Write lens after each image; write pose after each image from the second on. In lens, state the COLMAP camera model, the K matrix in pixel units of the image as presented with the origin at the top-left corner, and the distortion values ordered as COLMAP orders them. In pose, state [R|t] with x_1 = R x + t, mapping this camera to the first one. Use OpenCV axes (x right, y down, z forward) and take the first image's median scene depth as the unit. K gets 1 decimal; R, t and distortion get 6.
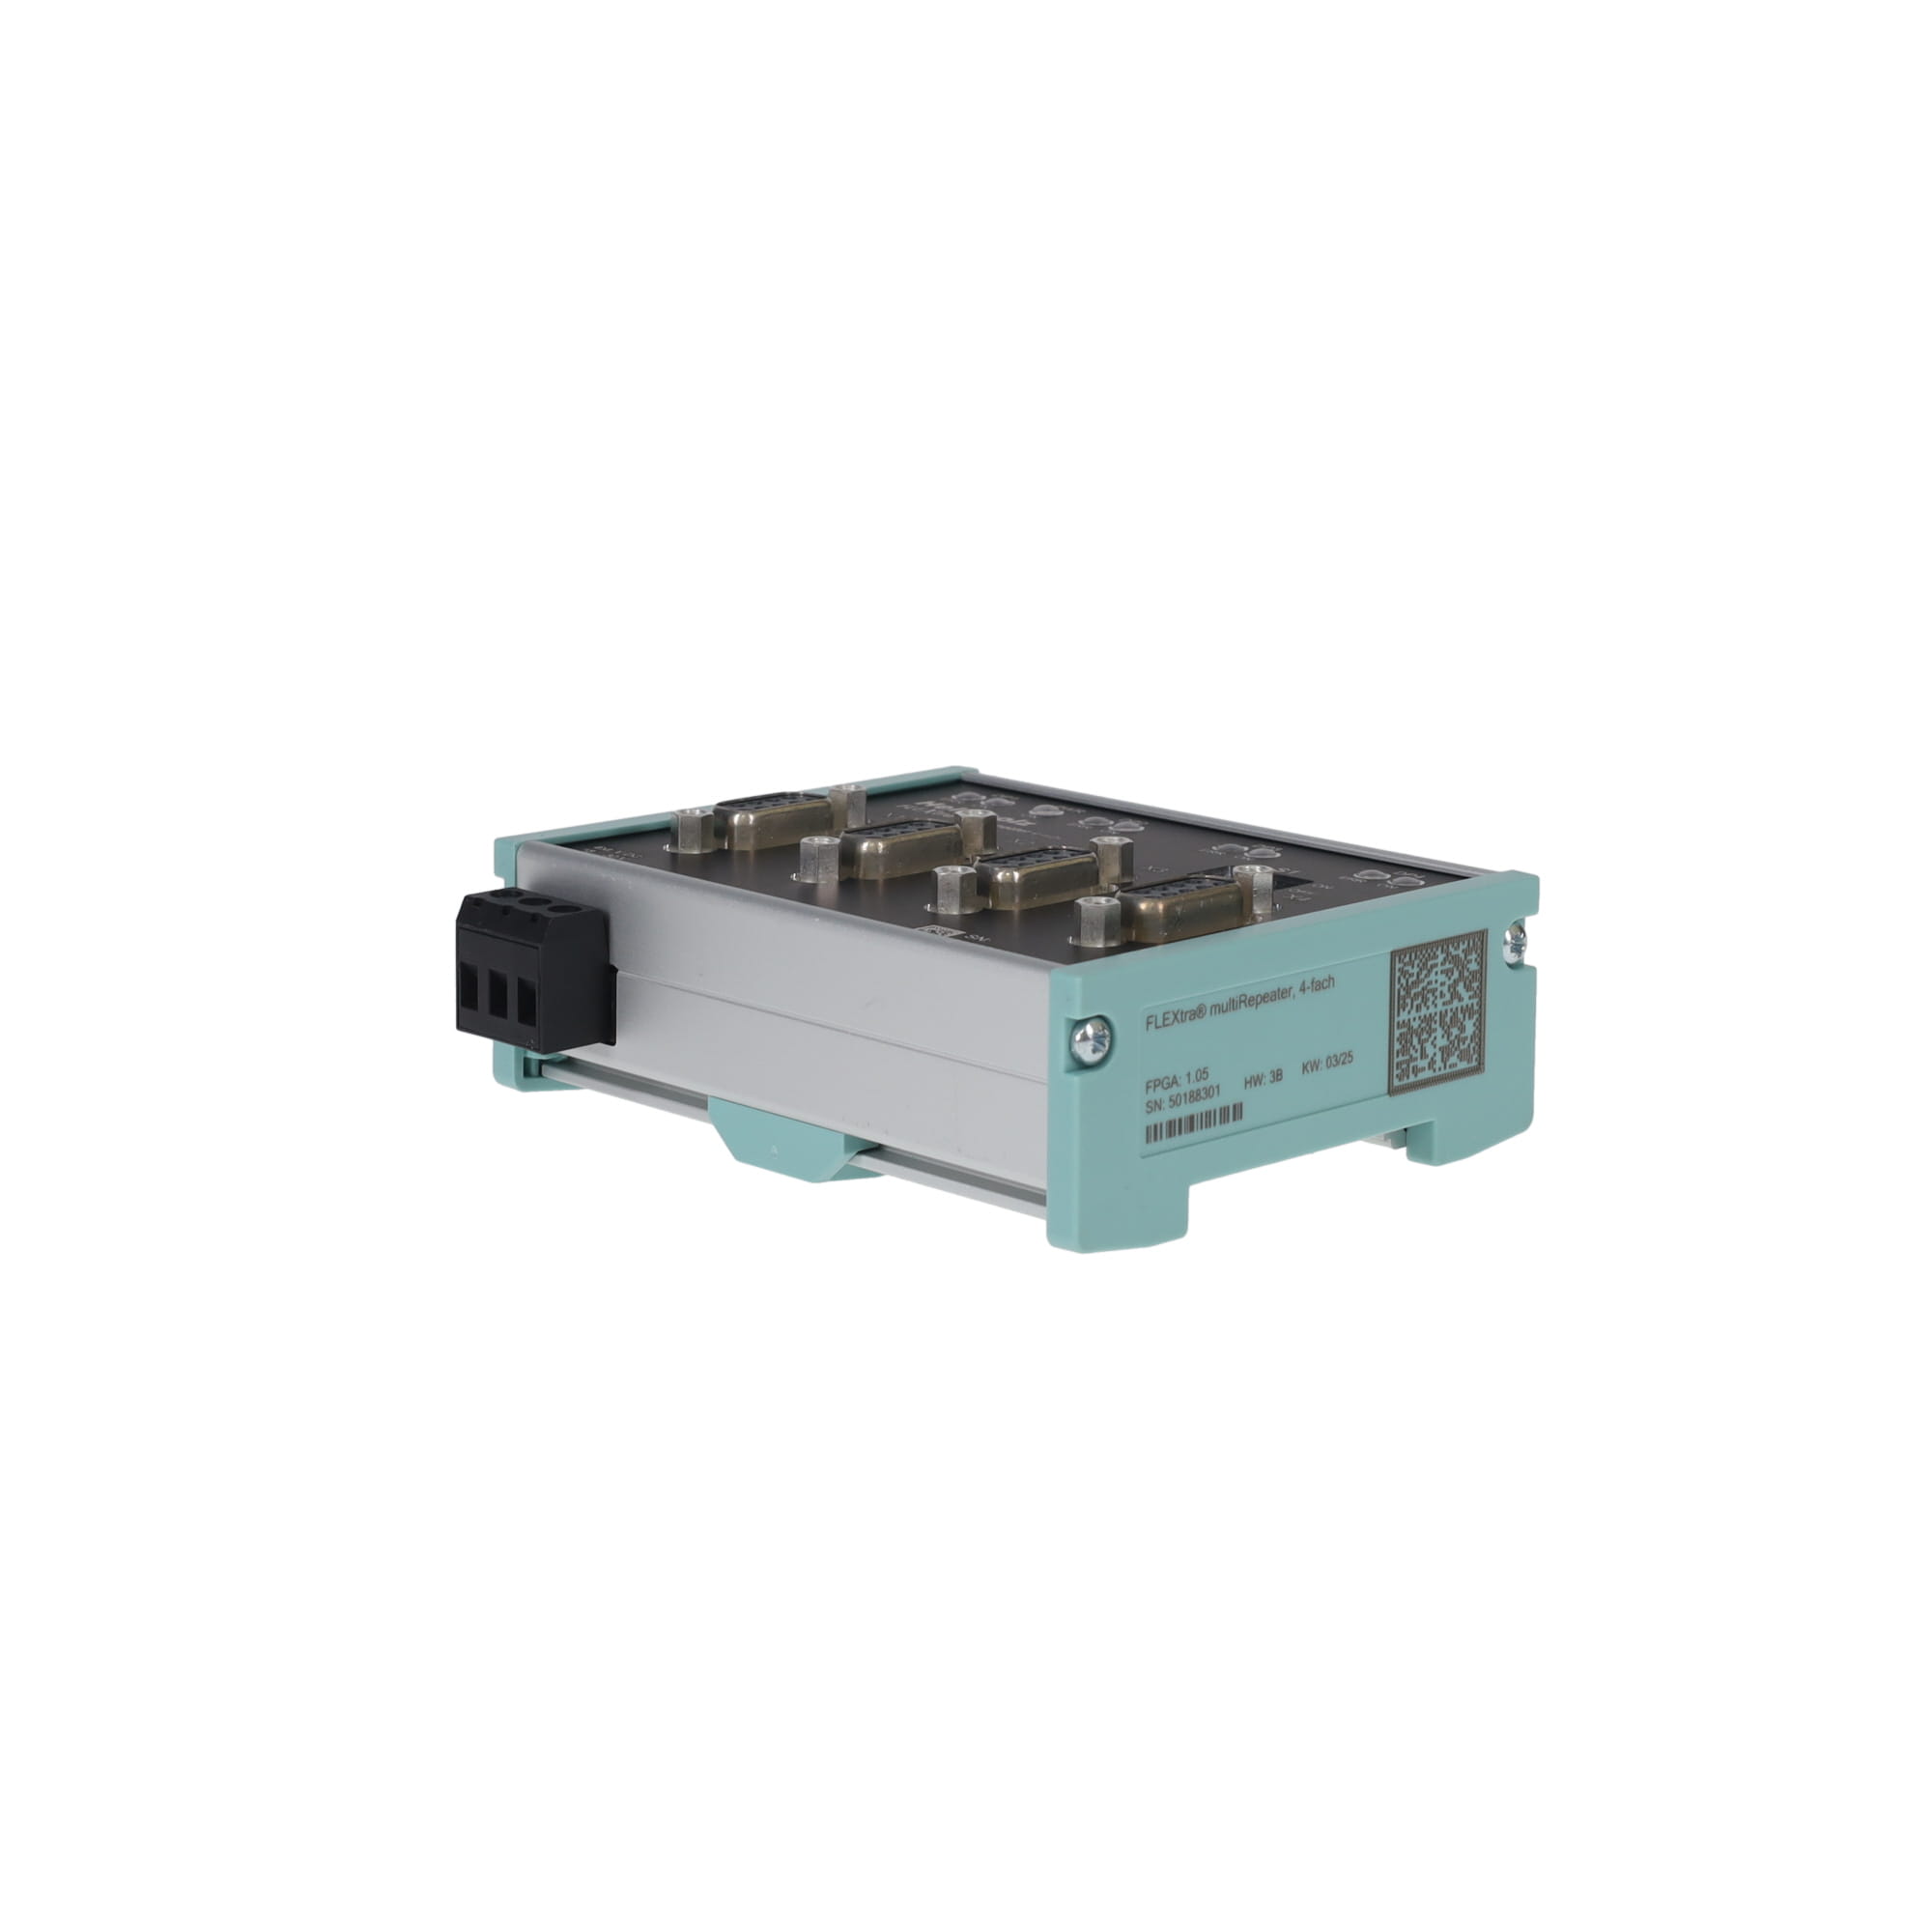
lens RADIAL K [[4739.9, 0, 966.0], [0, 4739.9, 966.0], [0, 0, 1]] dist [0.009852, 0.022005]
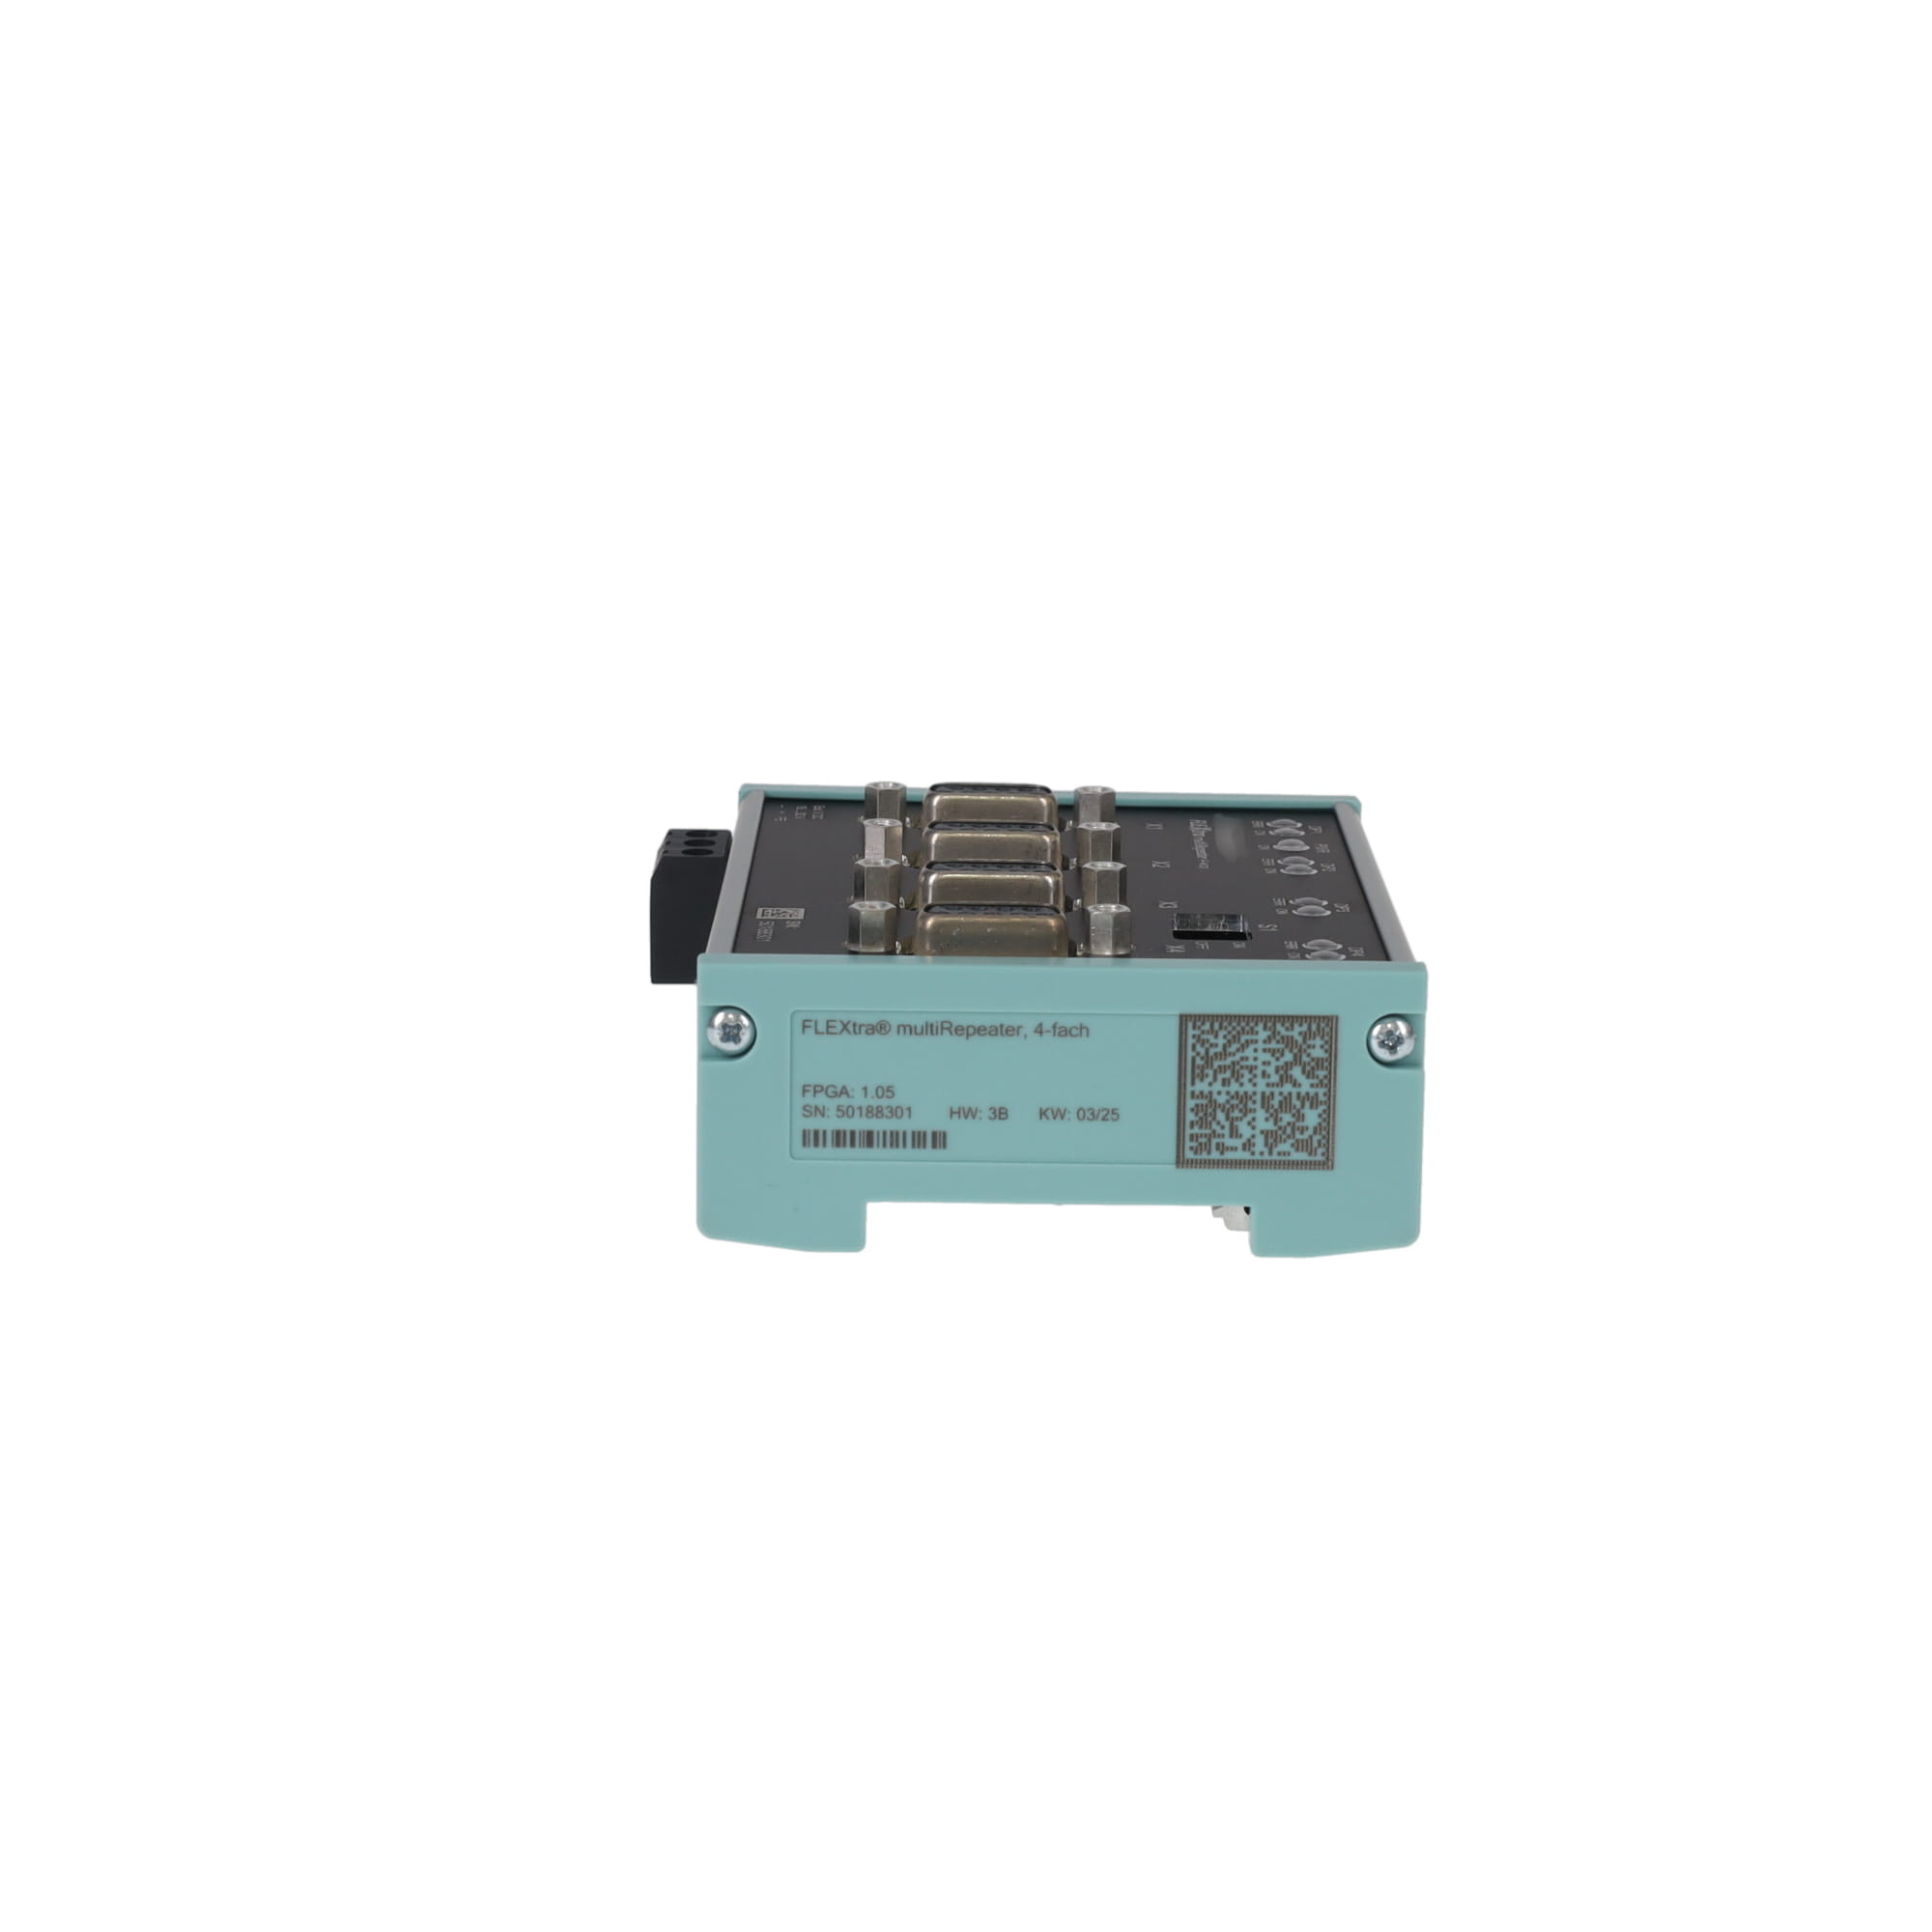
lens RADIAL K [[4739.9, 0, 966.0], [0, 4739.9, 966.0], [0, 0, 1]] dist [0.009852, 0.022005]
pose [[0.707355, 0.163393, -0.687715, 0.701275], [-0.162268, 0.984470, 0.066997, -0.068391], [0.687981, 0.064203, 0.722883, 0.283898]]
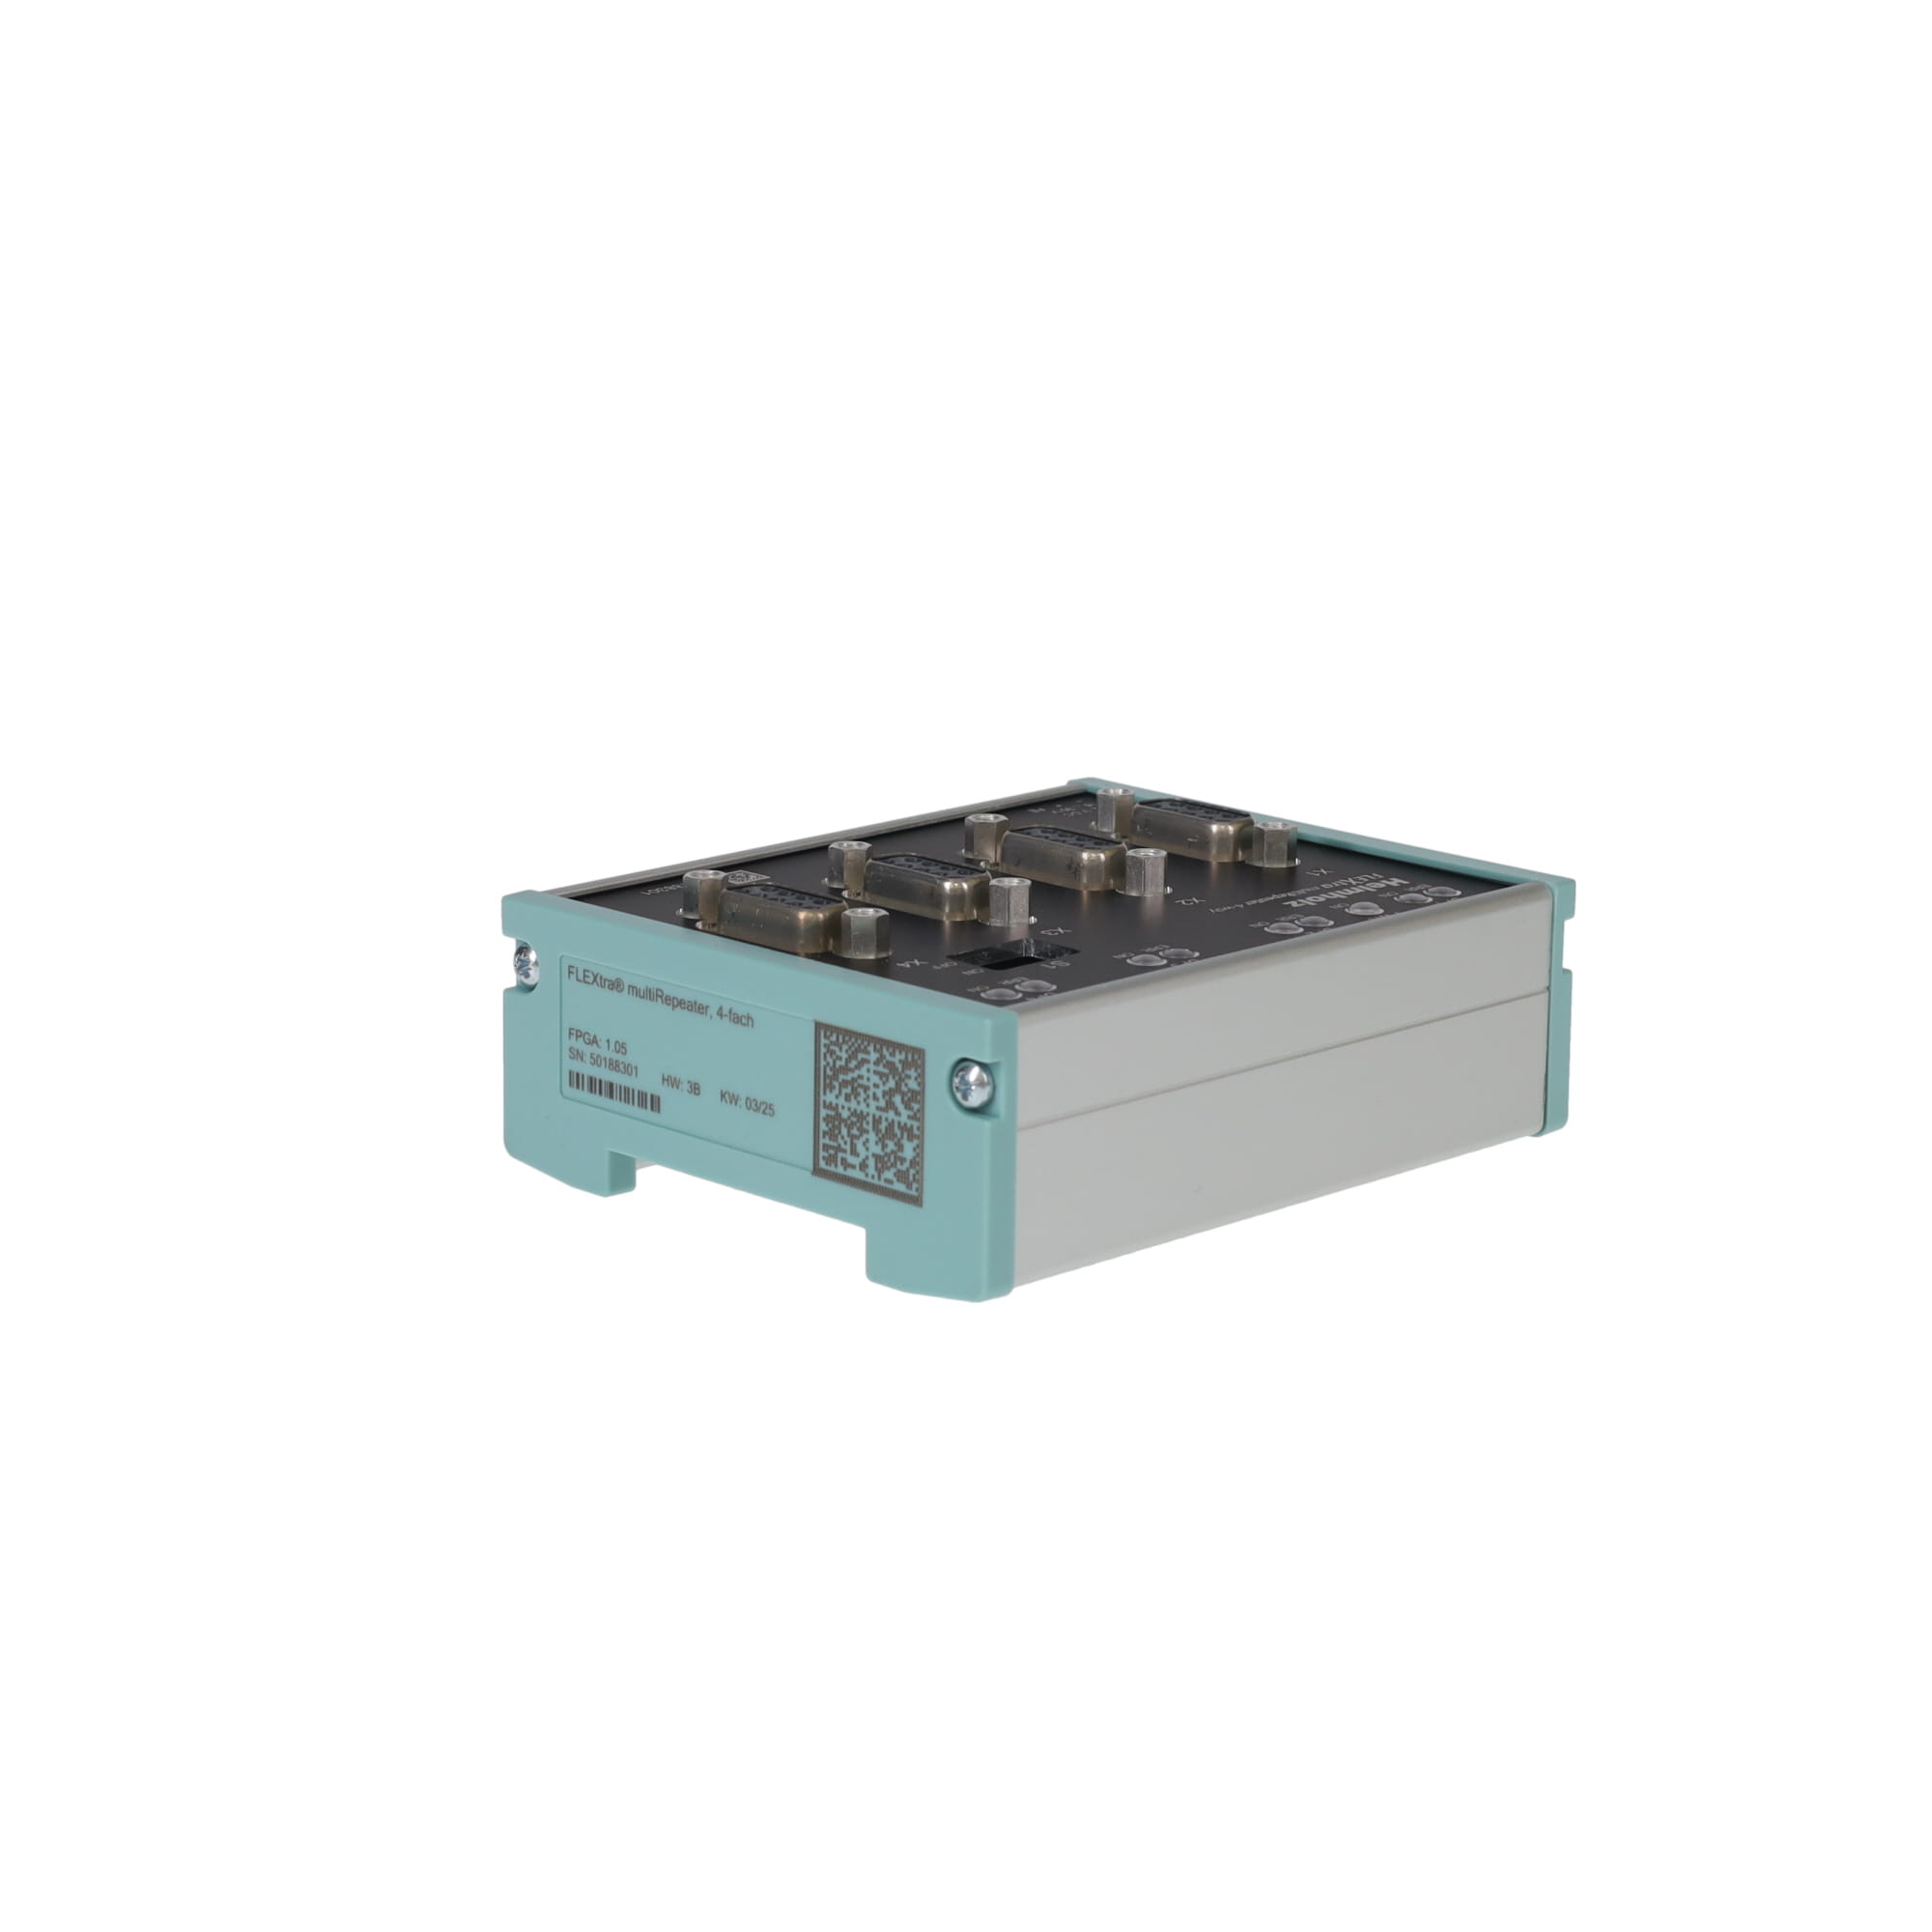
lens RADIAL K [[4739.9, 0, 966.0], [0, 4739.9, 966.0], [0, 0, 1]] dist [0.009852, 0.022005]
pose [[0.004054, 0.229314, -0.973344, 0.992053], [-0.229507, 0.947583, 0.222289, -0.226942], [0.973299, 0.222488, 0.056471, 0.964331]]
